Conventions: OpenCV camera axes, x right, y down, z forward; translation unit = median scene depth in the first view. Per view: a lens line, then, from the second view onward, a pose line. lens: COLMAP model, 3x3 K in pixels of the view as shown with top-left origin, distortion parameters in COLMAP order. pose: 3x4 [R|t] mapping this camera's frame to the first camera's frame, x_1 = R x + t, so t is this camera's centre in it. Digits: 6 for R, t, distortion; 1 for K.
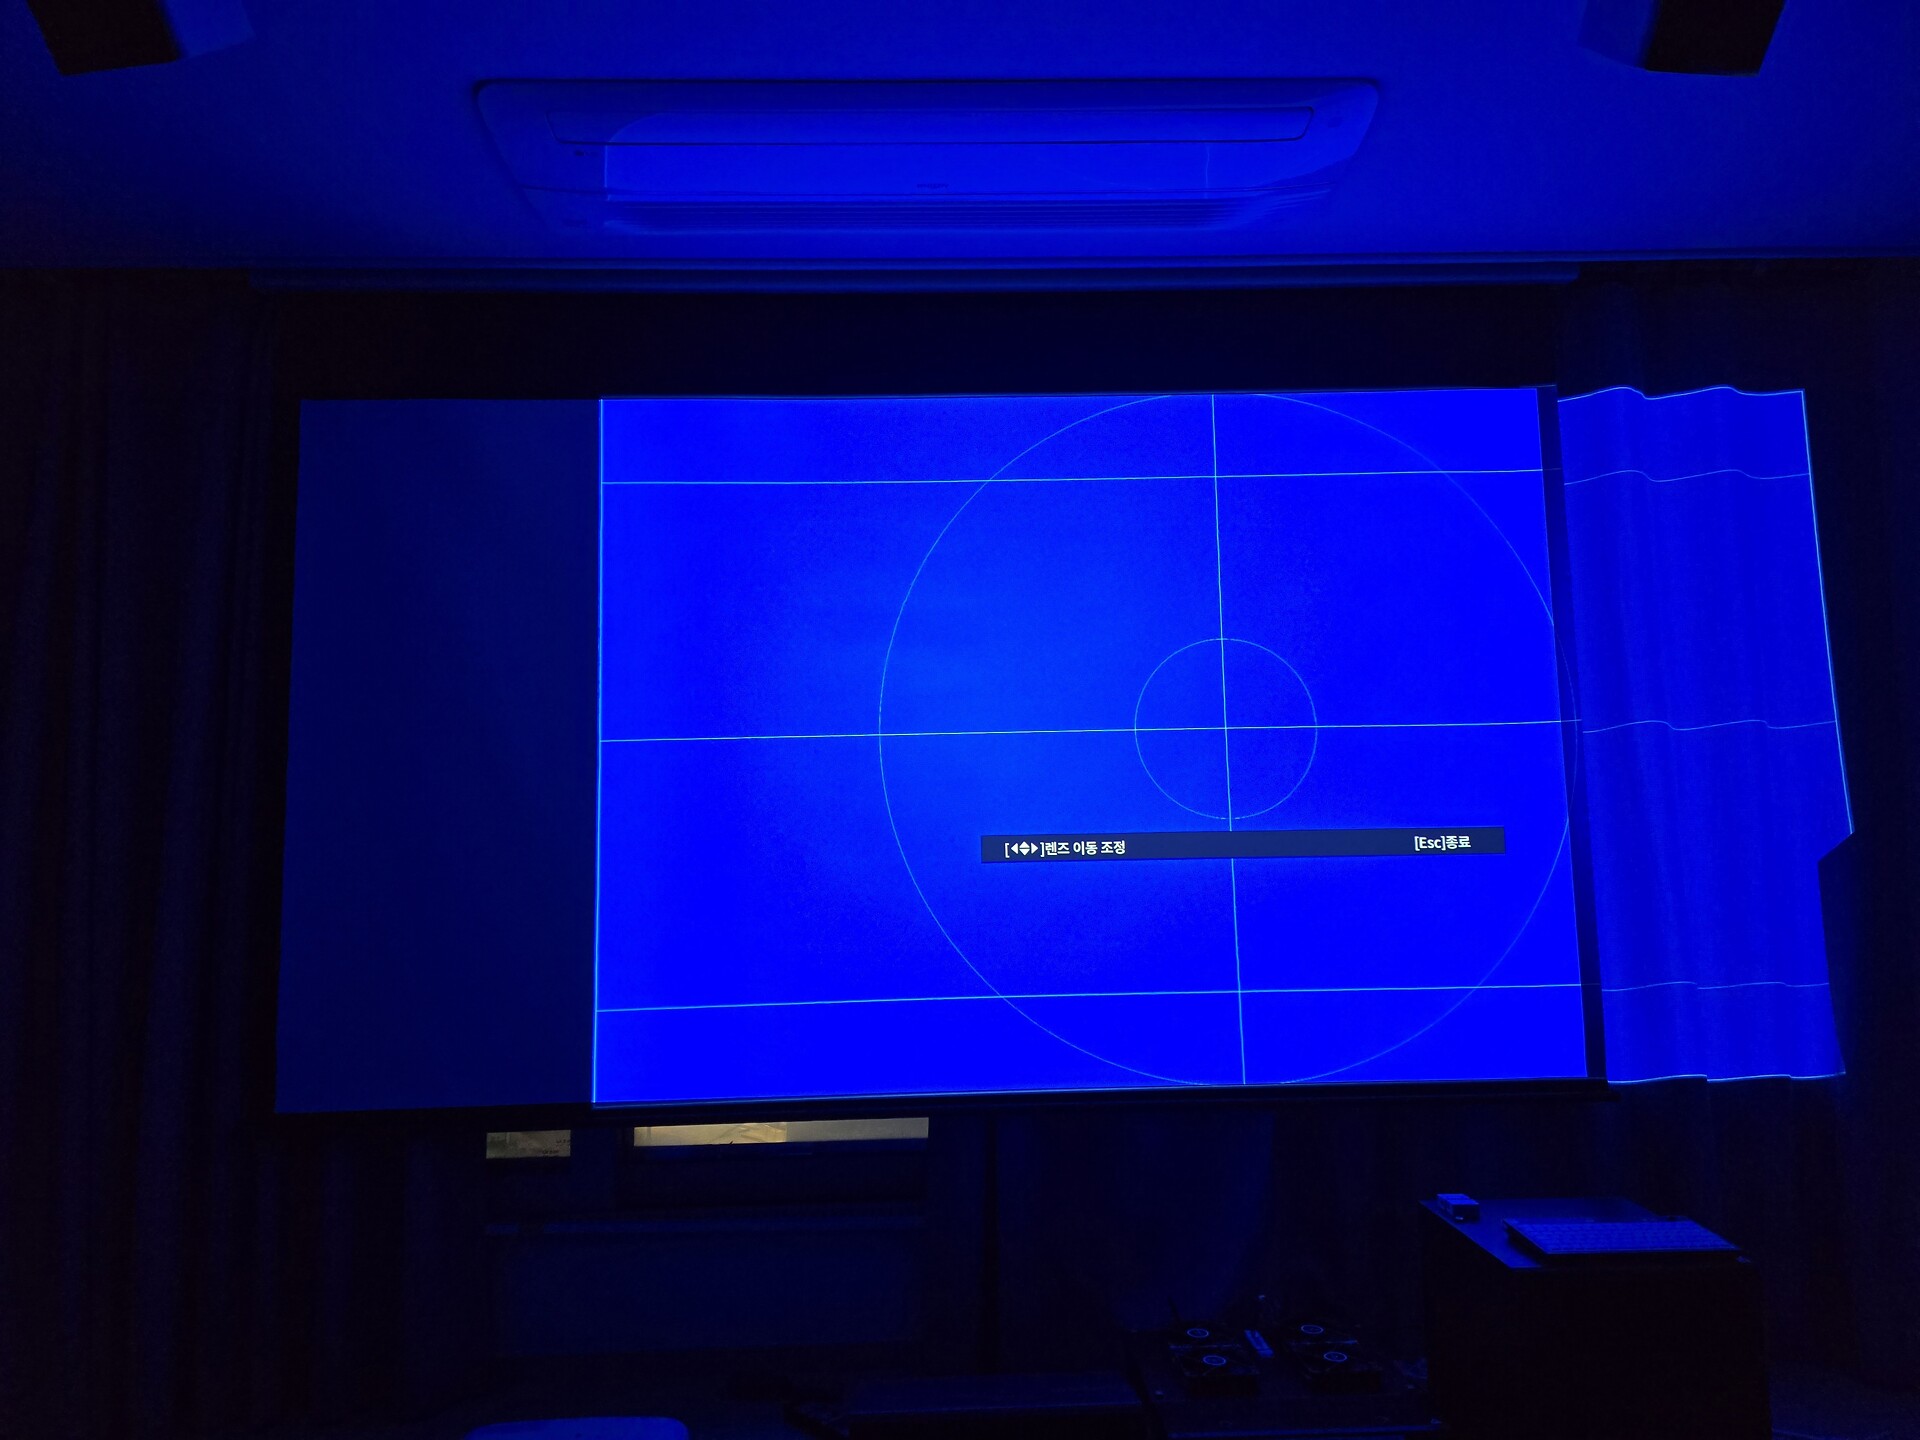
lens RADIAL K [[1284.5, 0, 873.9], [0, 1284.5, 789.2], [0, 0, 1]] dist [0.028446, -0.031660]
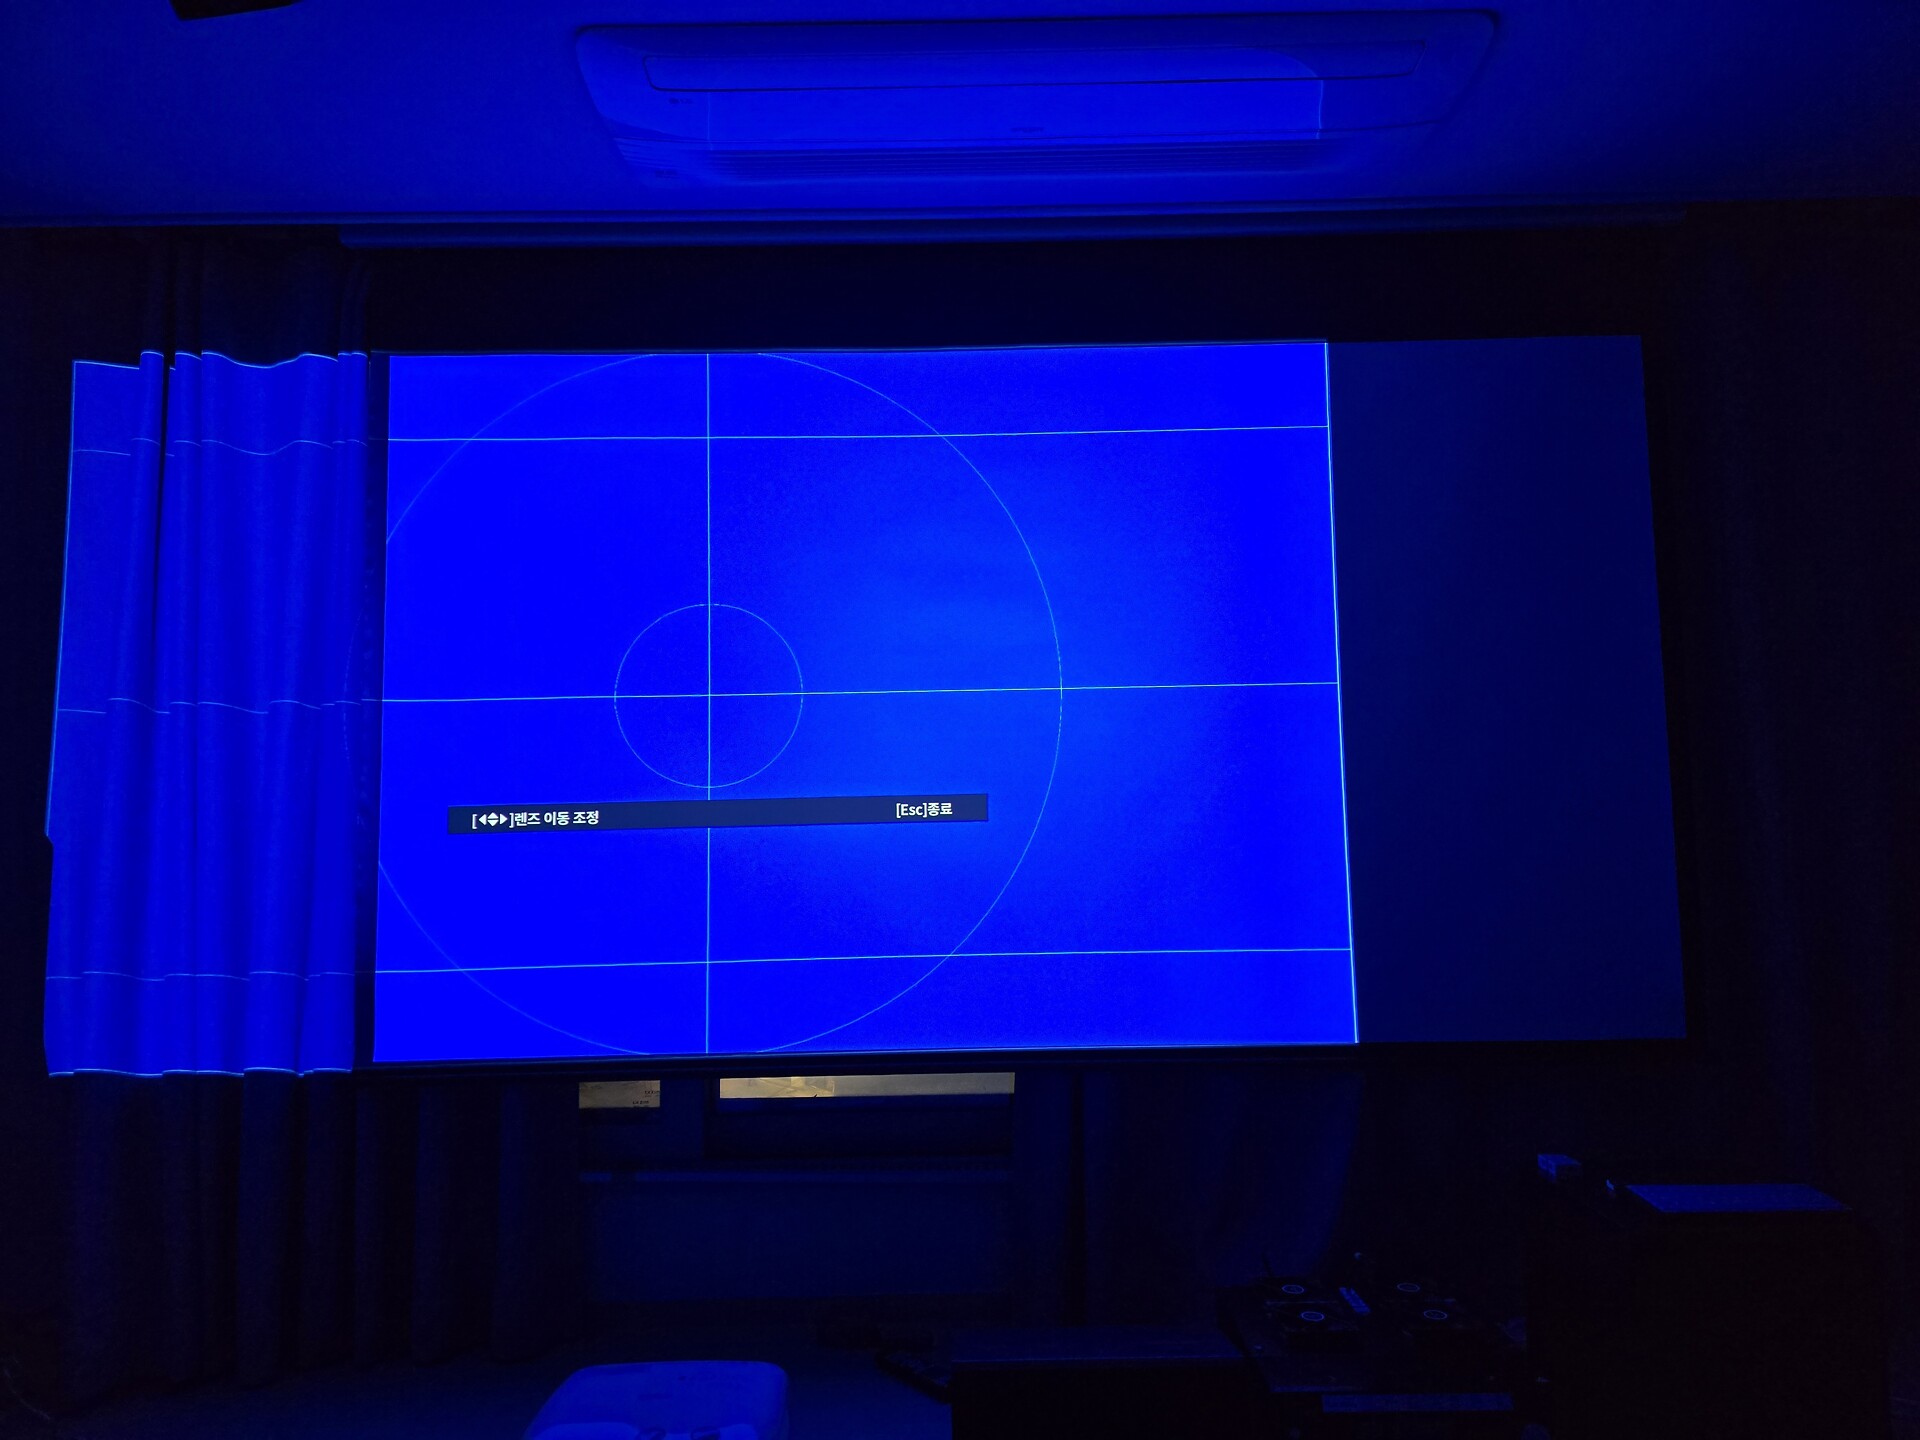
lens RADIAL K [[1284.5, 0, 973.0], [0, 1284.5, 777.9], [0, 0, 1]] dist [0.028446, -0.031660]
pose [[0.999651, 0.006543, -0.025588, 0.133297], [-0.005876, 0.999643, 0.026053, -0.003353], [0.025749, -0.025893, 0.999333, 0.006869]]
